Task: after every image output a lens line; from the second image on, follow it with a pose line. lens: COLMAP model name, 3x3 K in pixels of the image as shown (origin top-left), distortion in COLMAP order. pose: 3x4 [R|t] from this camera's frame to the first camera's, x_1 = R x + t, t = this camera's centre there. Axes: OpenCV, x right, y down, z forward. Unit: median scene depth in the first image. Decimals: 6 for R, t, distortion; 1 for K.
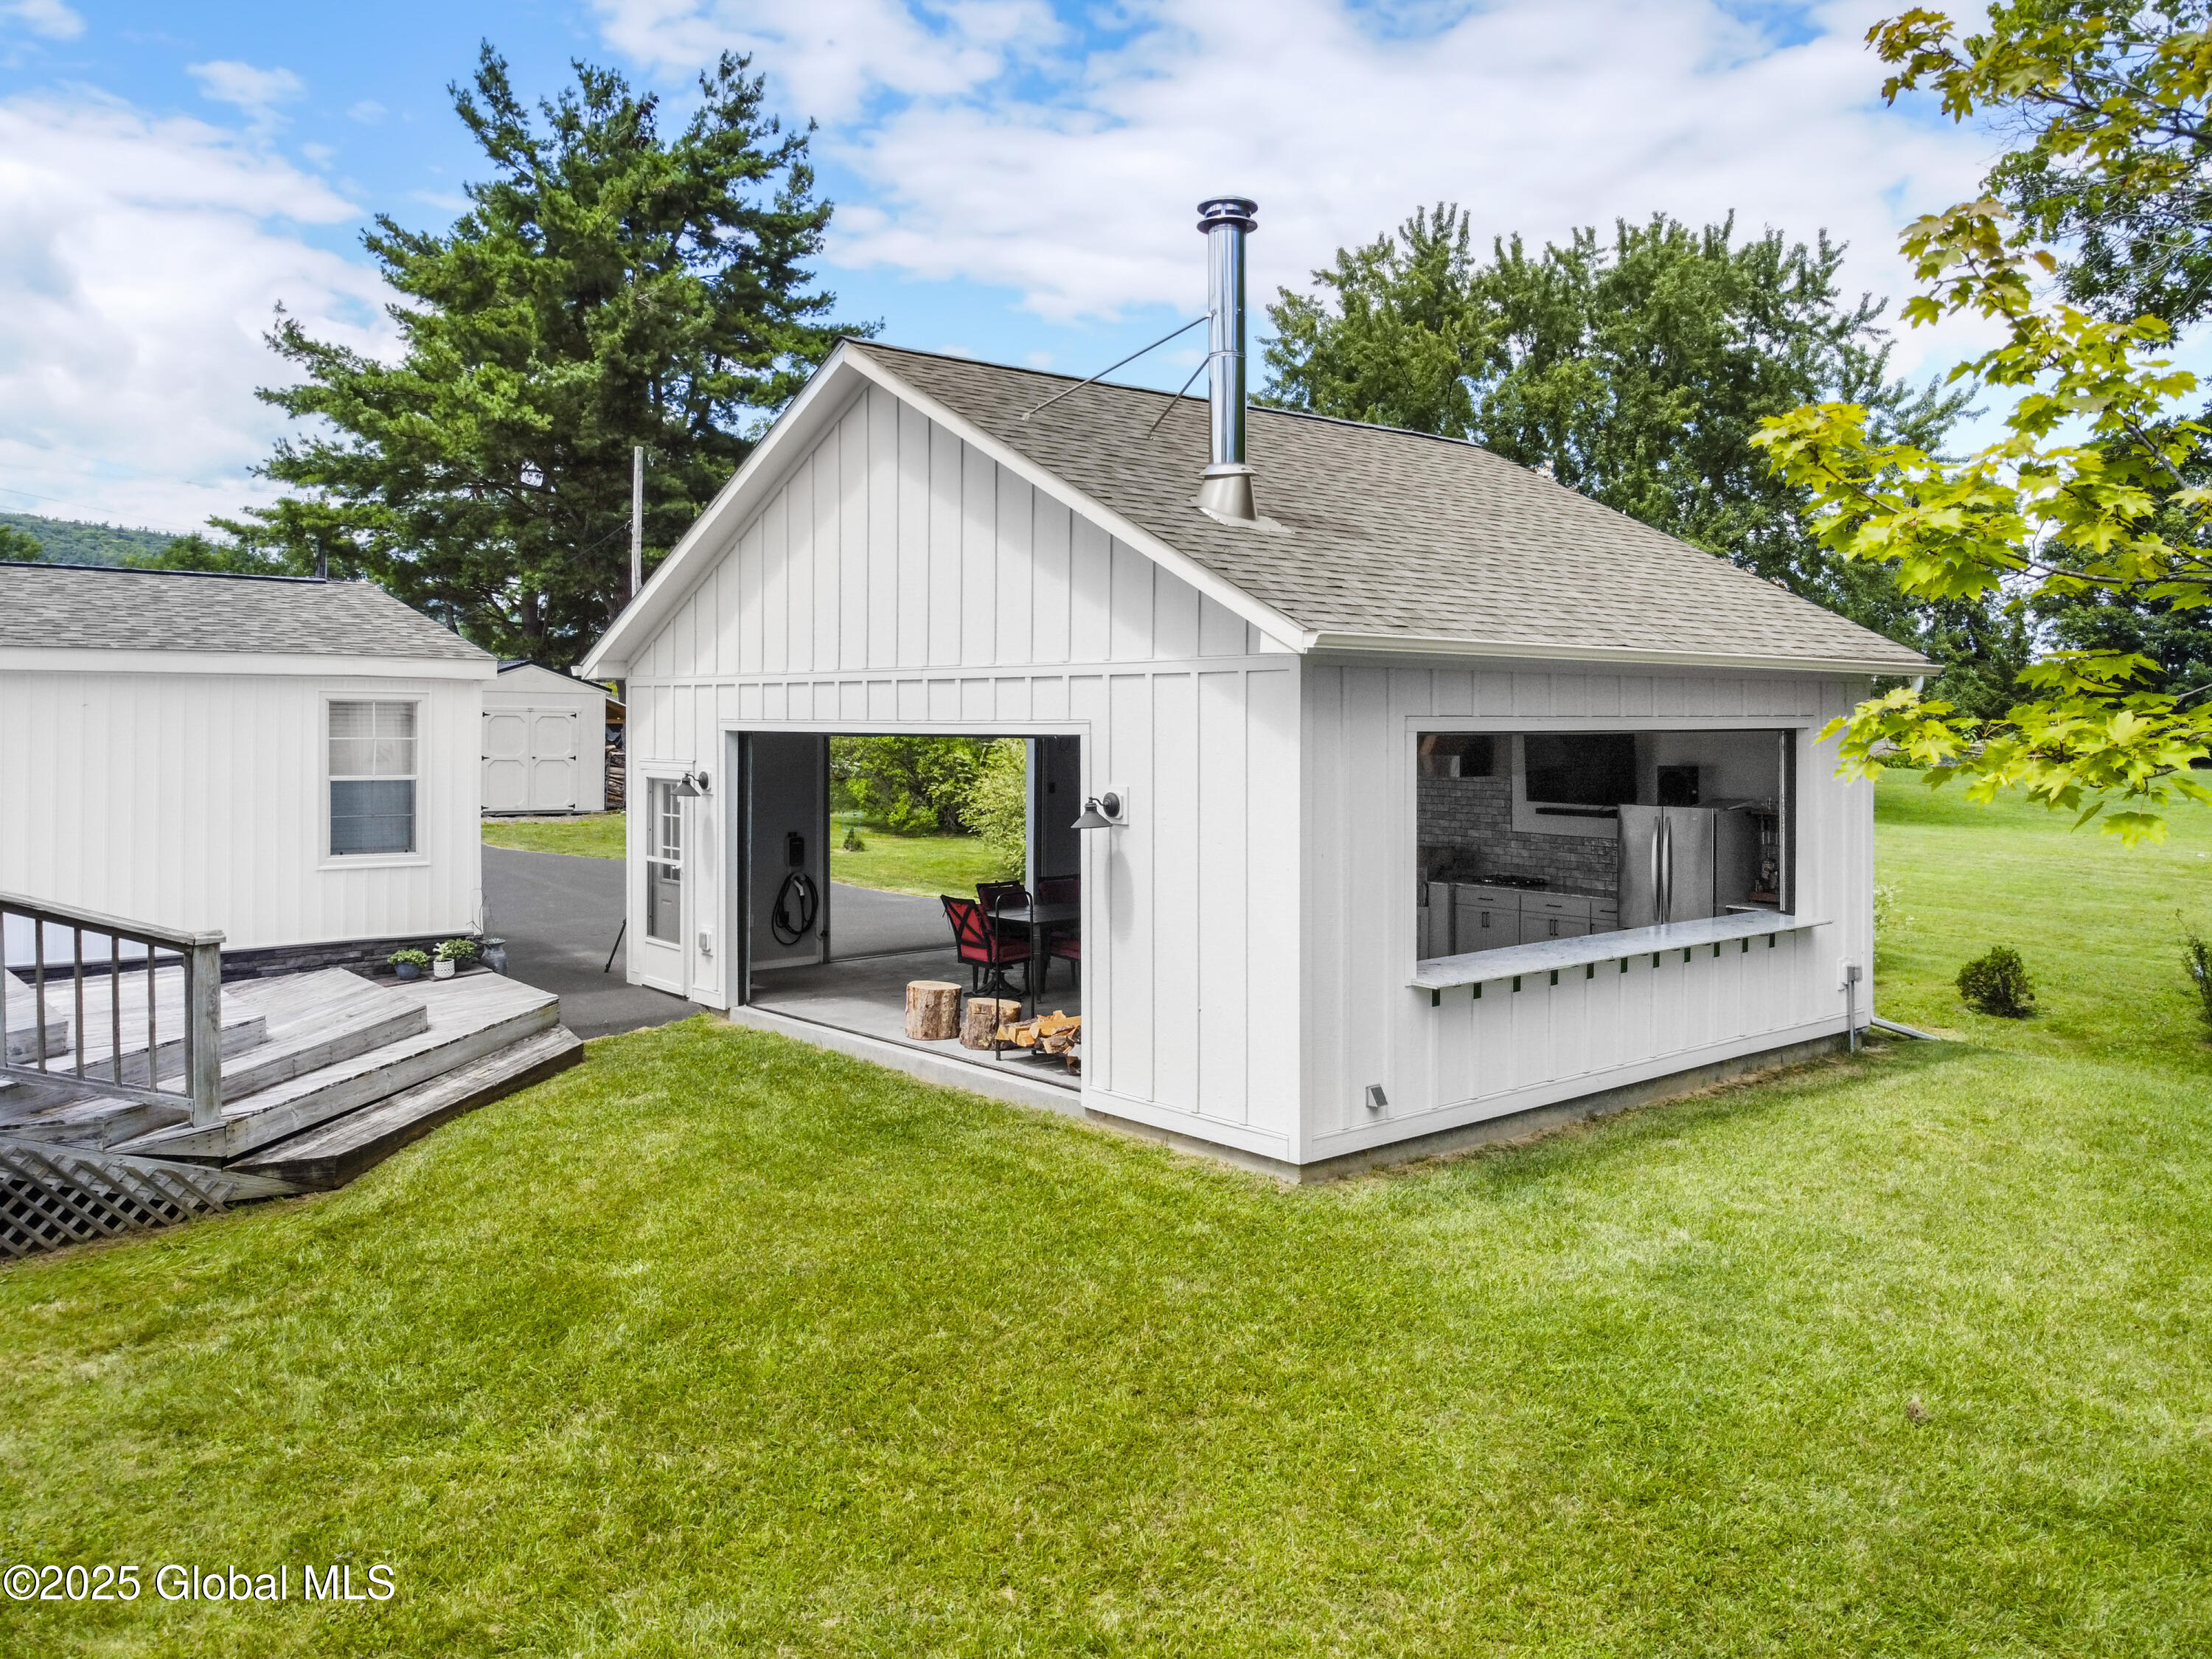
lens RADIAL K [[1653.6, 0, 1106.0], [0, 1653.6, 829.5], [0, 0, 1]] dist [-0.015067, -0.000547]
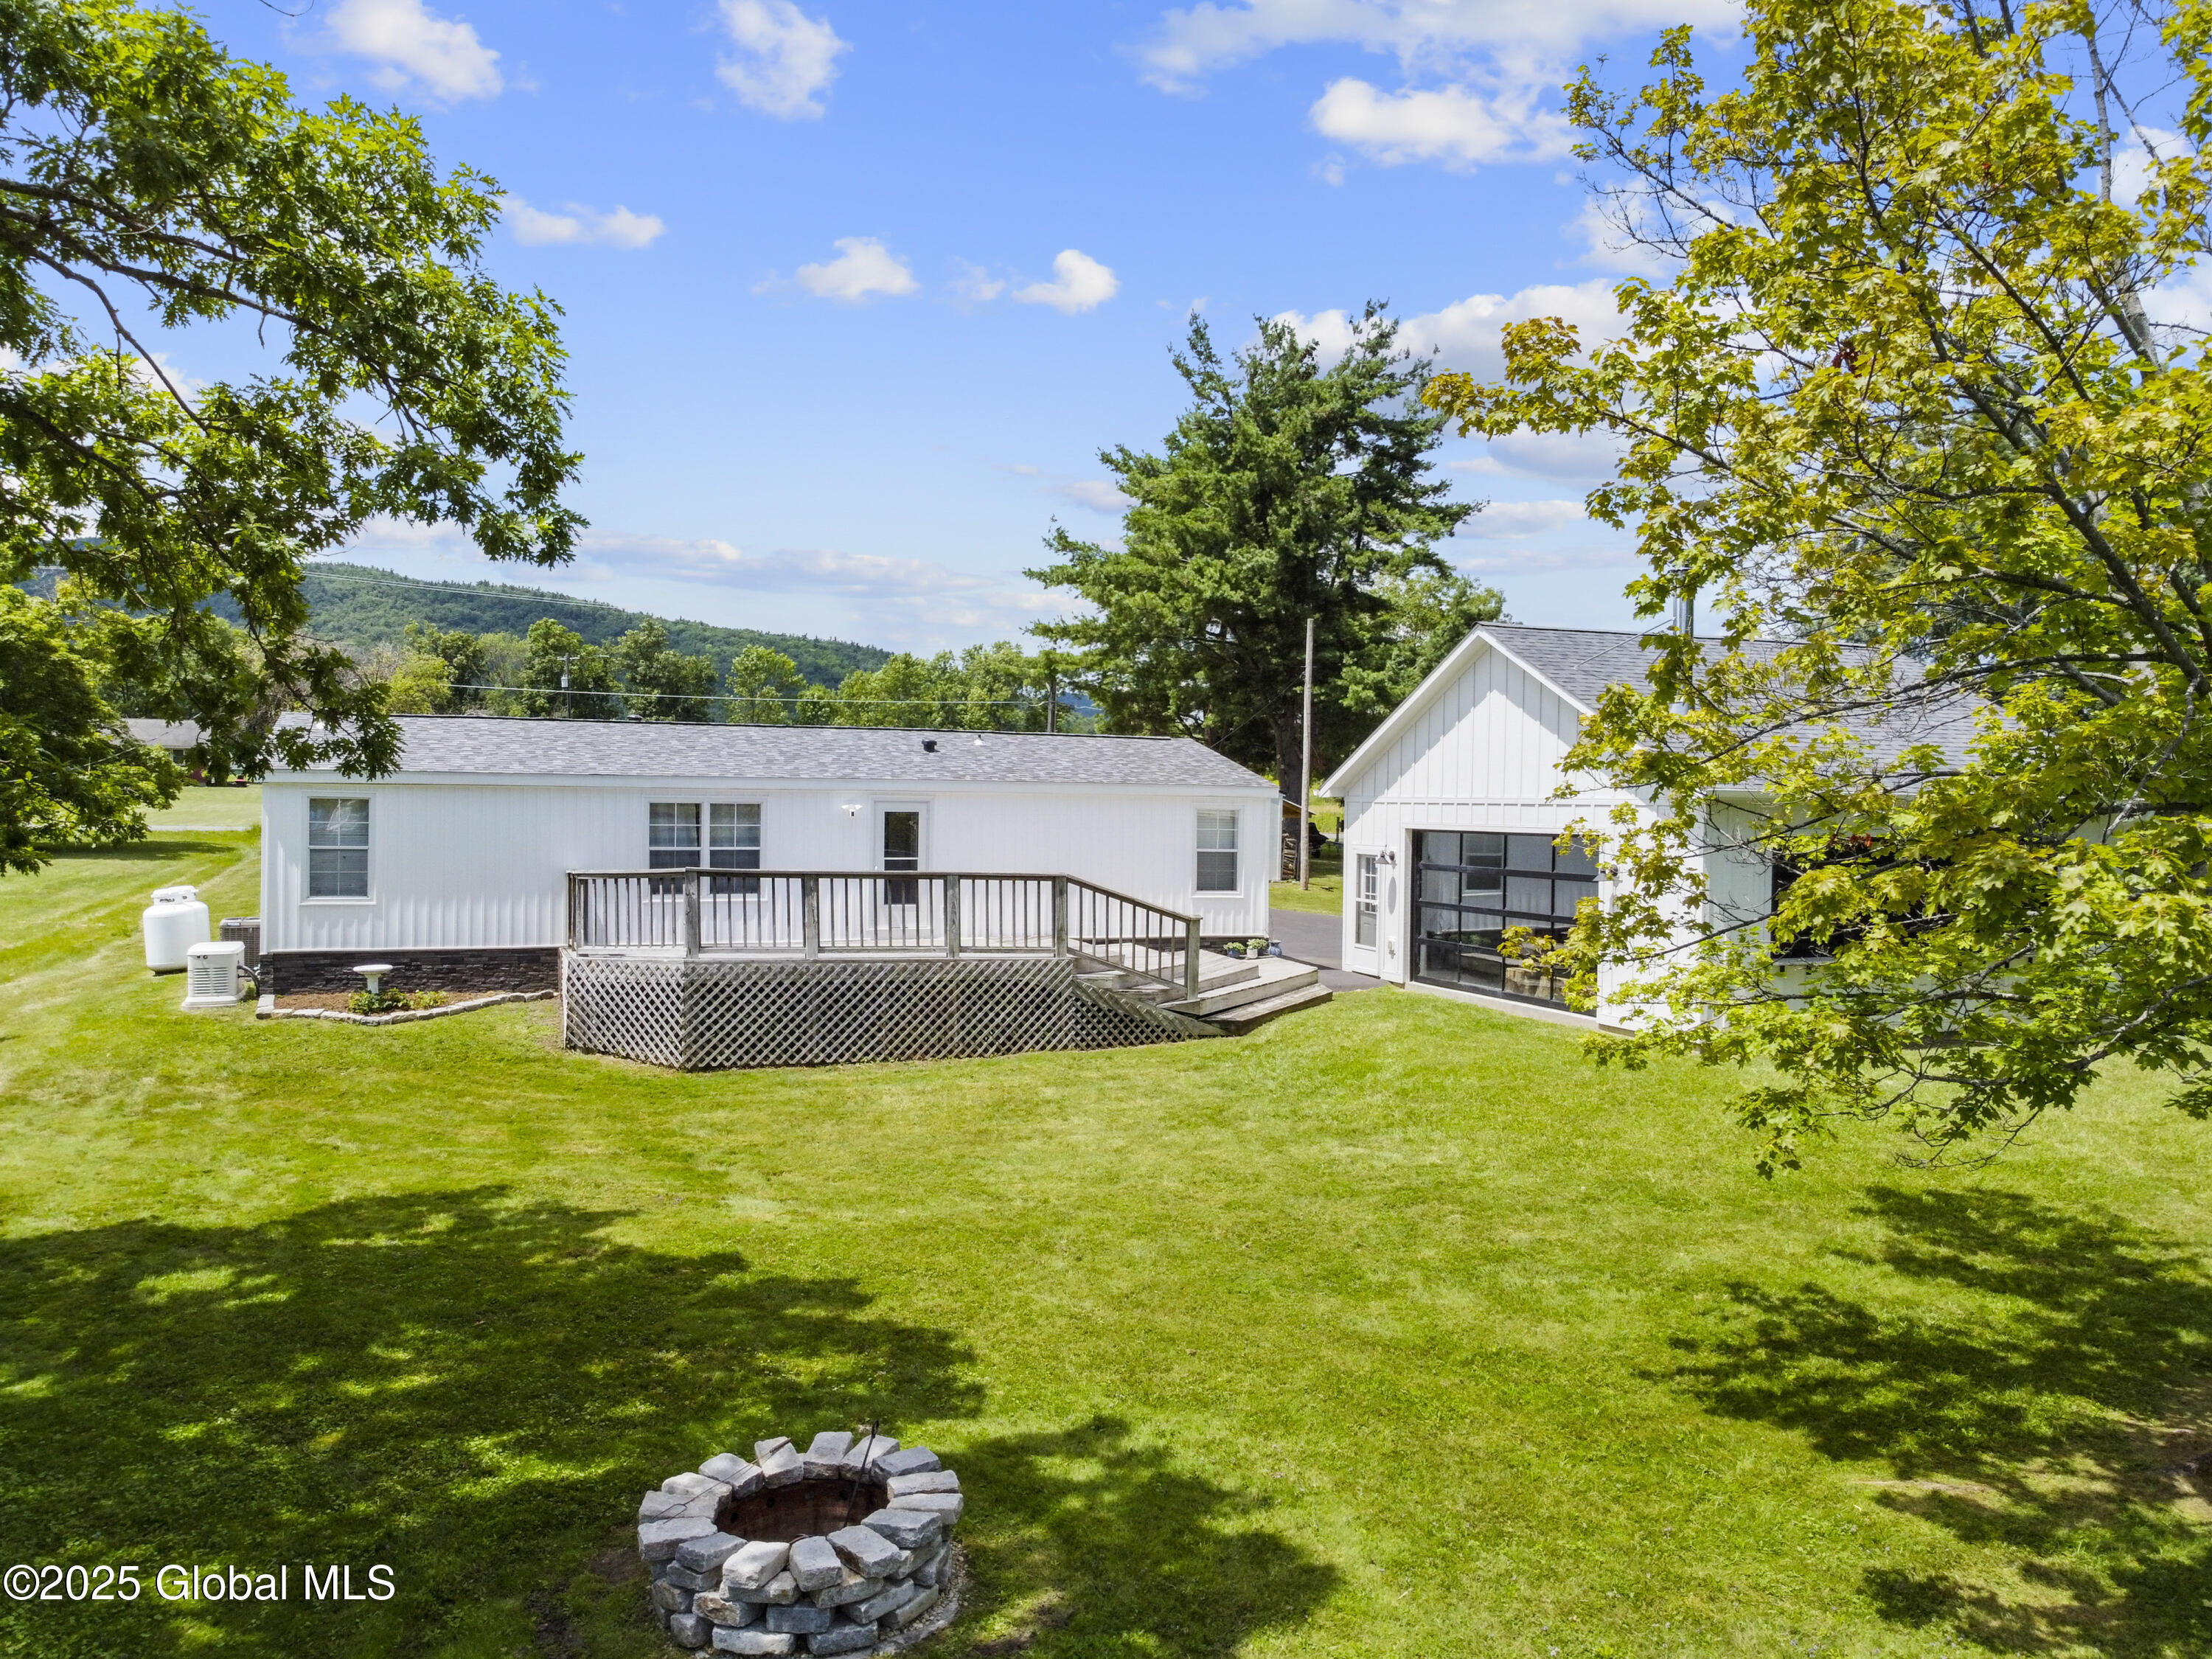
lens RADIAL K [[1653.6, 0, 1106.0], [0, 1653.6, 829.5], [0, 0, 1]] dist [-0.015067, -0.000547]
pose [[0.938525, 0.014052, -0.344925, 0.029287], [-0.032294, 0.998363, -0.047197, 0.012863], [0.343697, 0.055435, 0.937443, -0.277466]]
